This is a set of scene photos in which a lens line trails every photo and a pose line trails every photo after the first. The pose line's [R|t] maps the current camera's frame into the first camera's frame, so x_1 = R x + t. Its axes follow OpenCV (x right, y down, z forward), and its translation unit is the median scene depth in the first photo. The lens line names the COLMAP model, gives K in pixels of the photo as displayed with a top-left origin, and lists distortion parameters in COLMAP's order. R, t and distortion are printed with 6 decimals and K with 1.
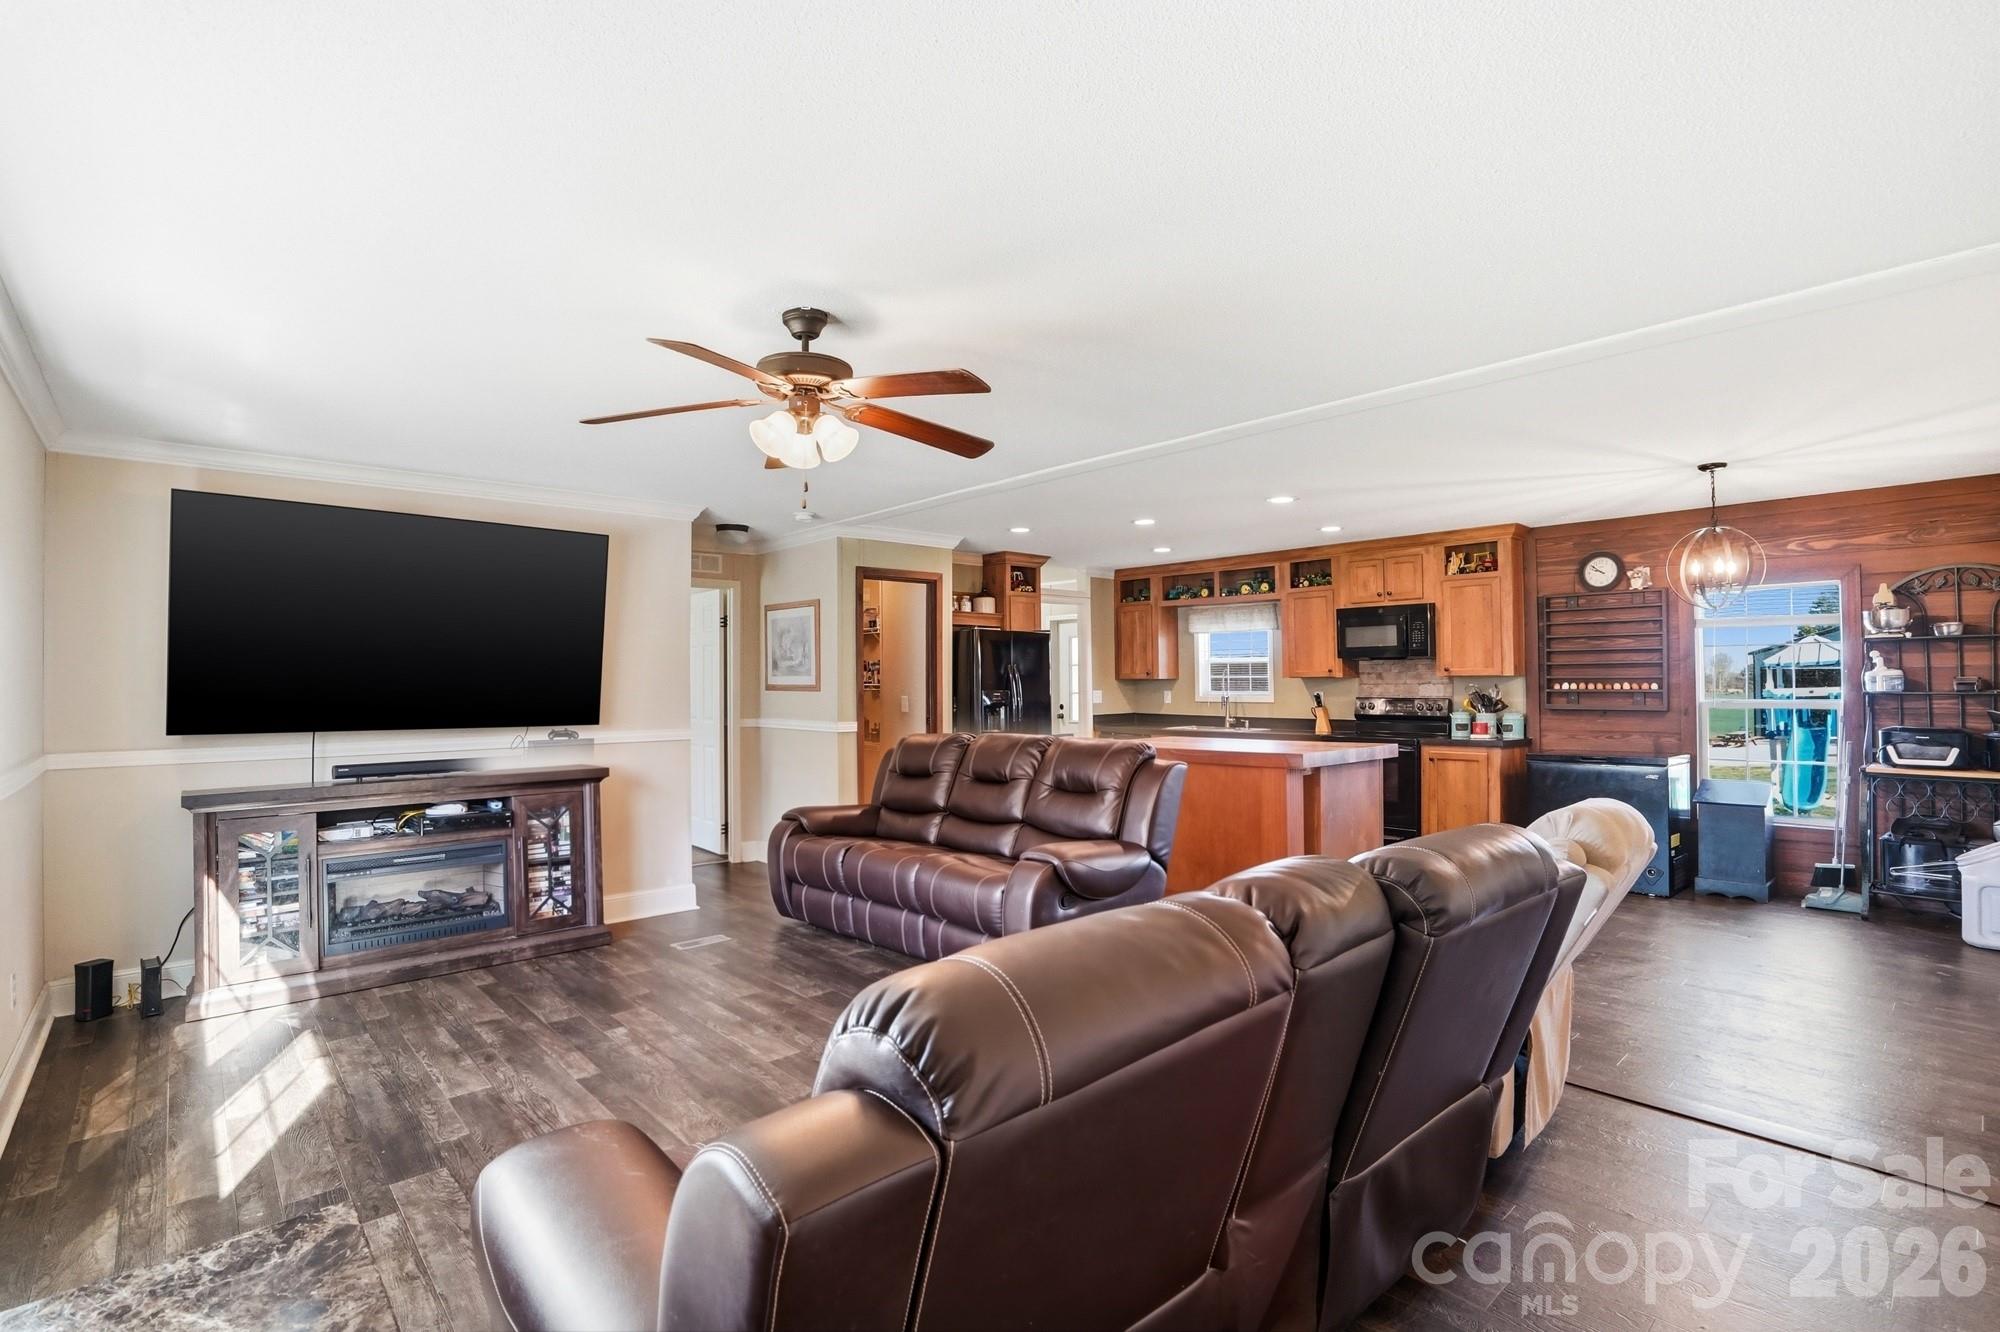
lens RADIAL K [[939.3, 0, 1006.0], [0, 939.3, 669.5], [0, 0, 1]] dist [-0.057798, 0.023796]
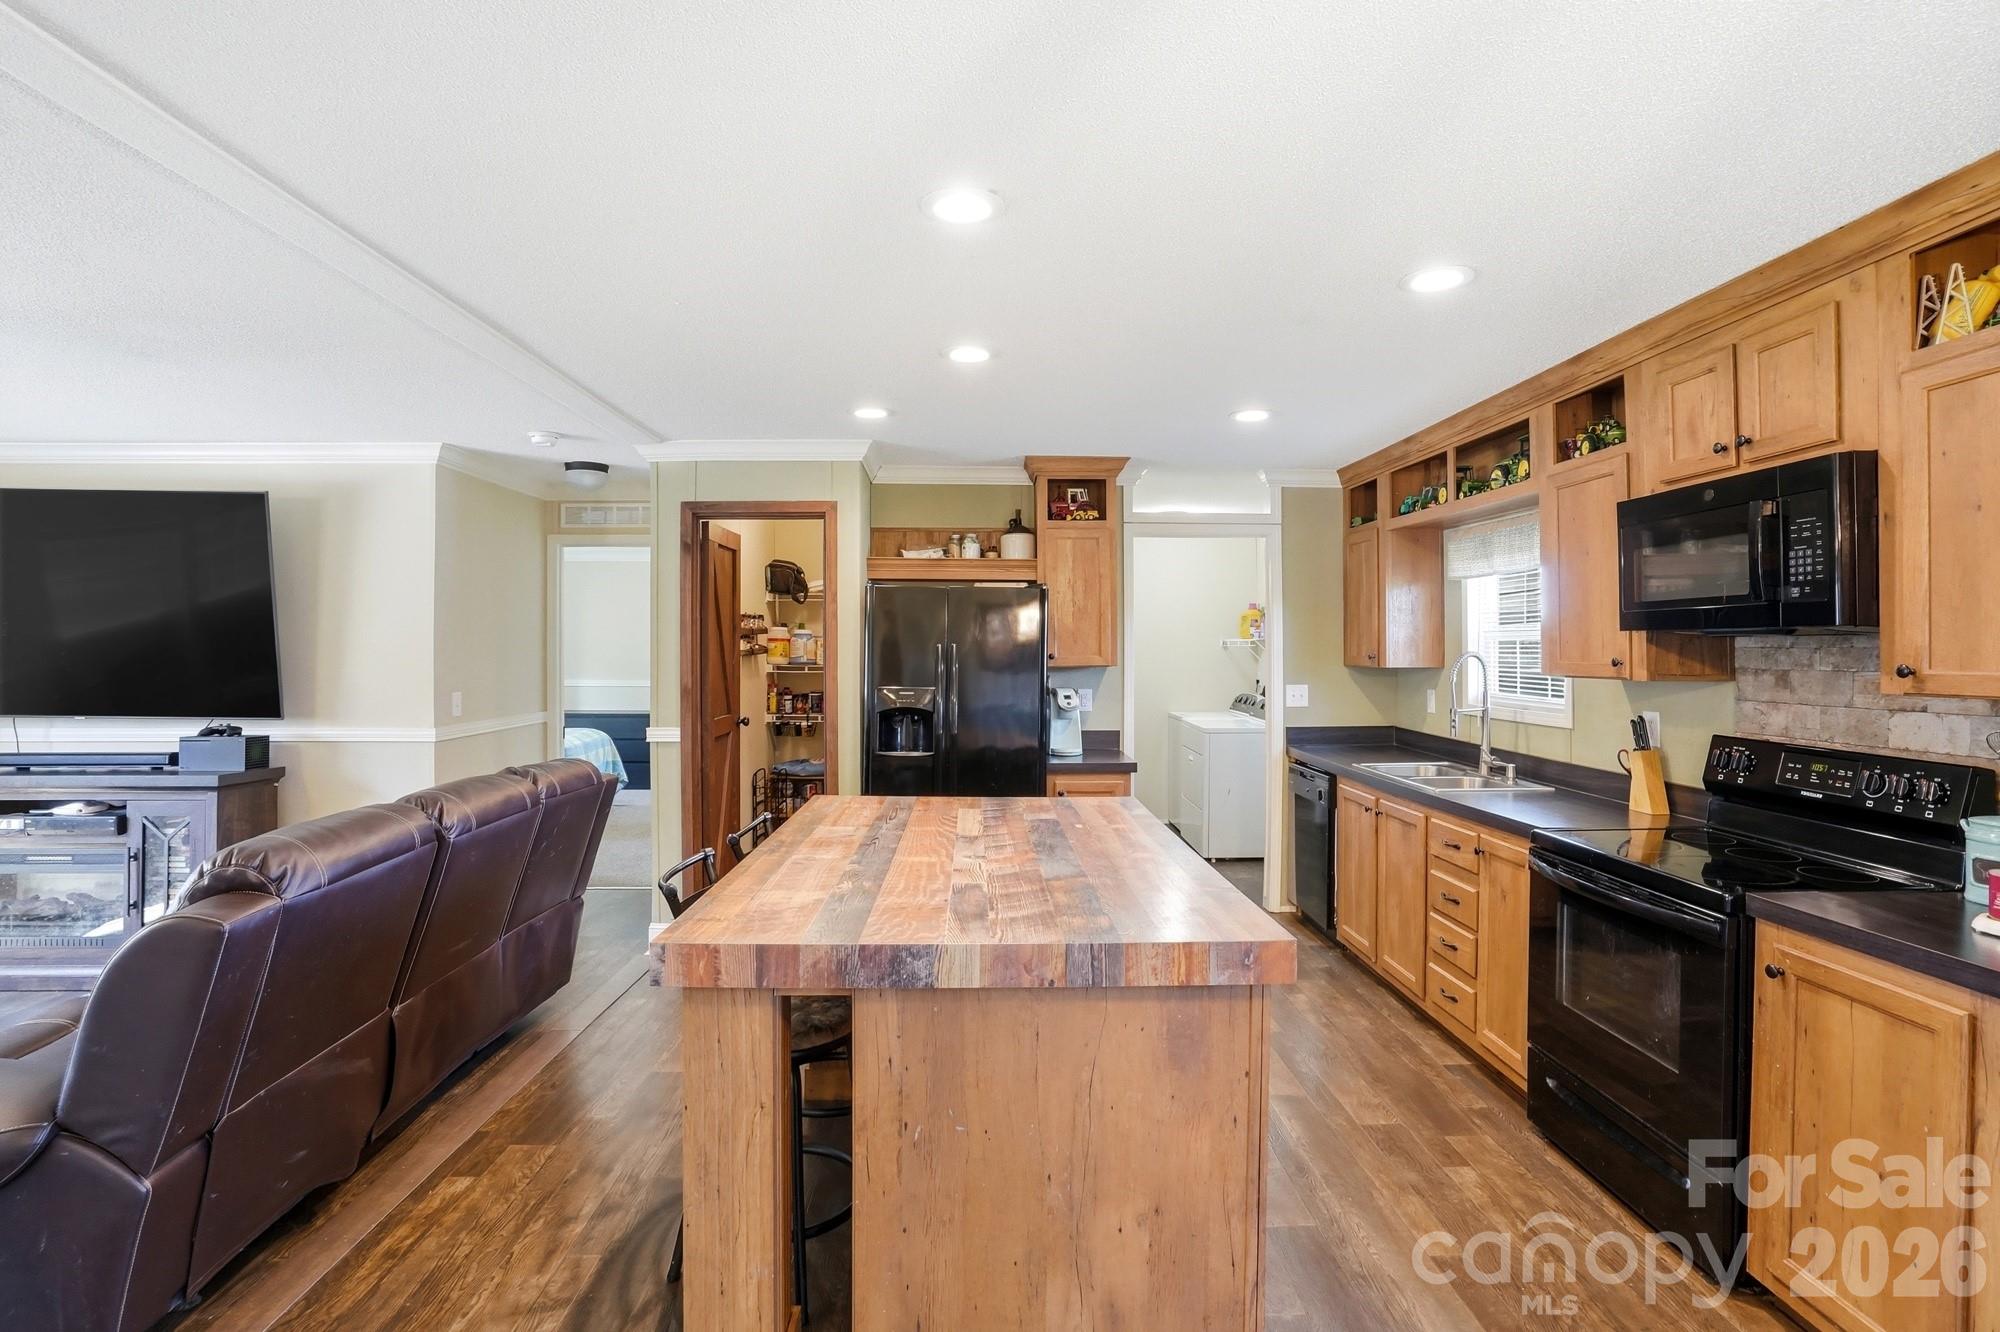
lens RADIAL K [[954.7, 0, 1006.1], [0, 954.7, 645.9], [0, 0, 1]] dist [-0.059549, 0.025853]
pose [[0.759143, 0.007690, -0.650879, 0.478258], [0.002526, 0.999888, 0.014760, -0.014280], [0.650919, -0.012849, 0.759038, 0.631439]]
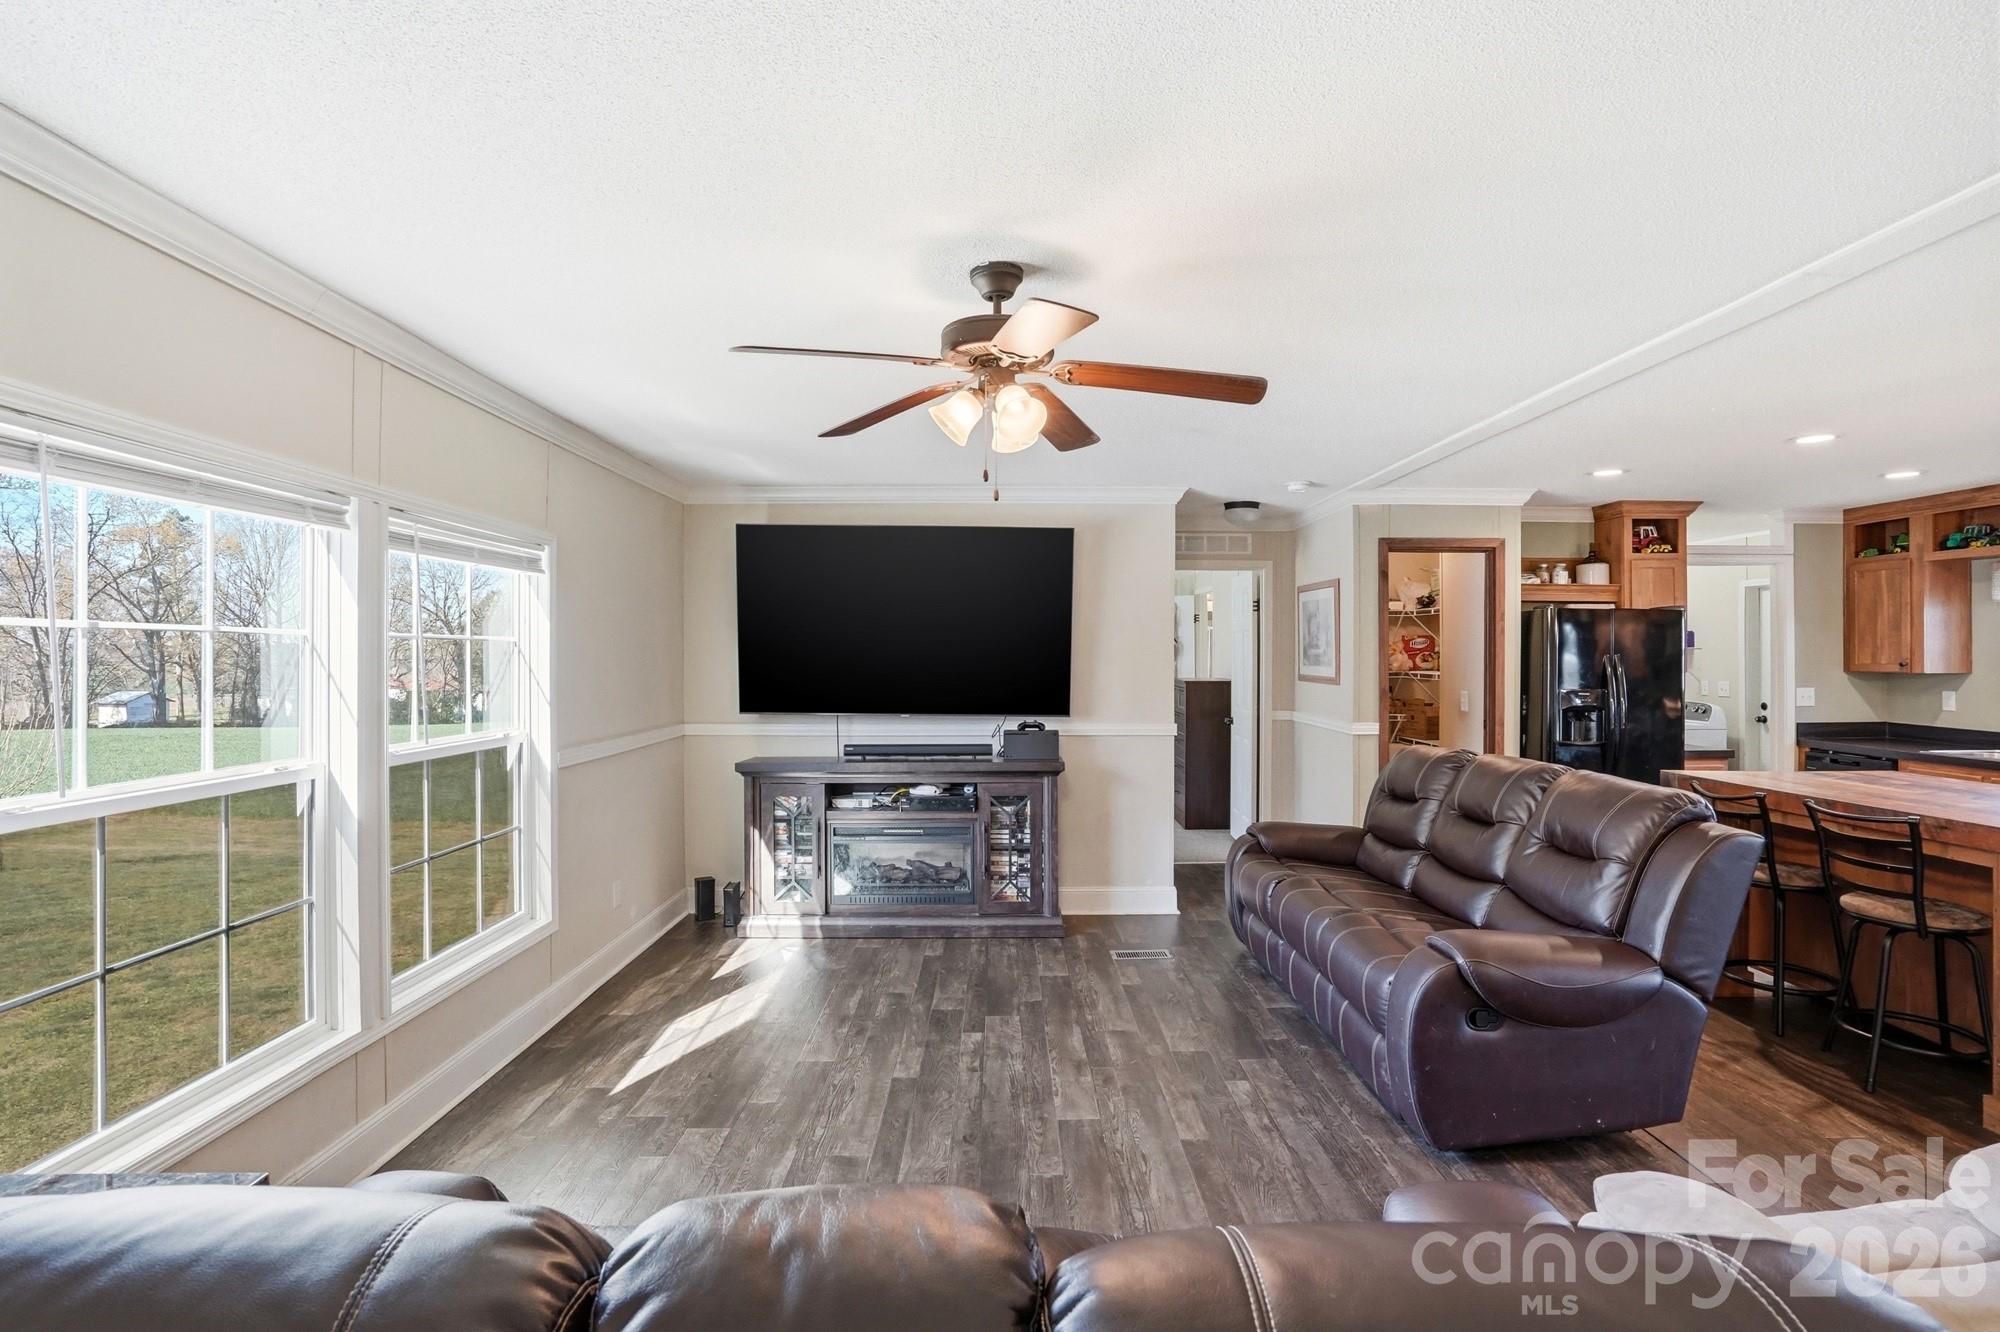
lens RADIAL K [[943.7, 0, 1007.3], [0, 943.7, 655.1], [0, 0, 1]] dist [-0.058161, 0.023668]
pose [[0.744631, 0.009107, -0.667414, 0.153811], [0.002393, 0.999864, 0.016314, -0.019786], [0.667472, -0.013745, 0.744508, 0.155601]]
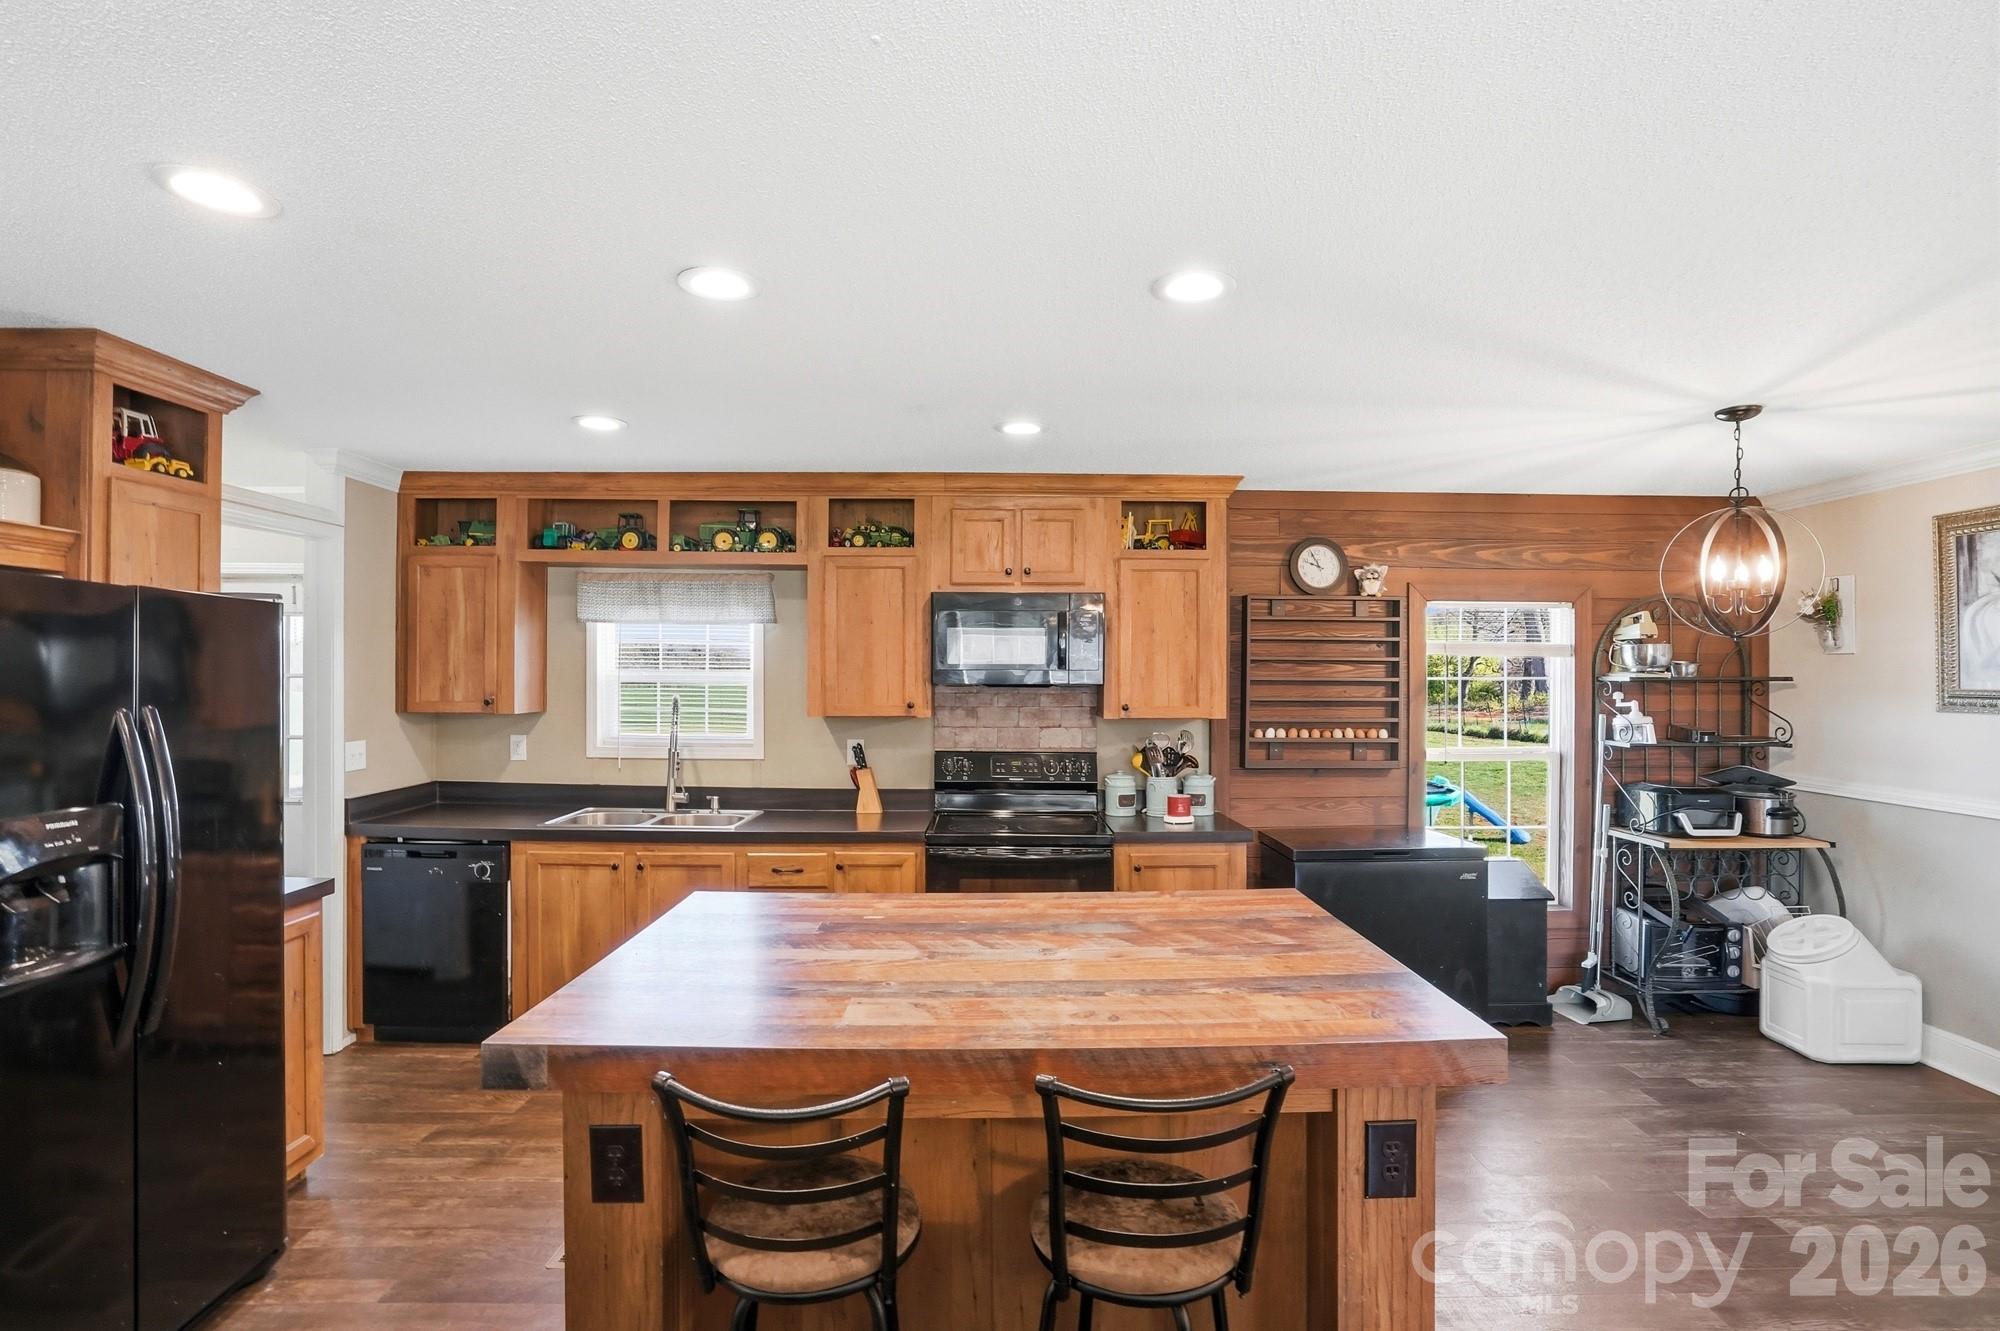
lens RADIAL K [[939.3, 0, 1006.0], [0, 939.3, 669.0], [0, 0, 1]] dist [-0.057798, 0.023796]
pose [[0.669551, 0.013165, 0.742649, -0.023536], [-0.021124, 0.999776, 0.001321, -0.025519], [-0.742465, -0.016572, 0.669680, 0.697238]]
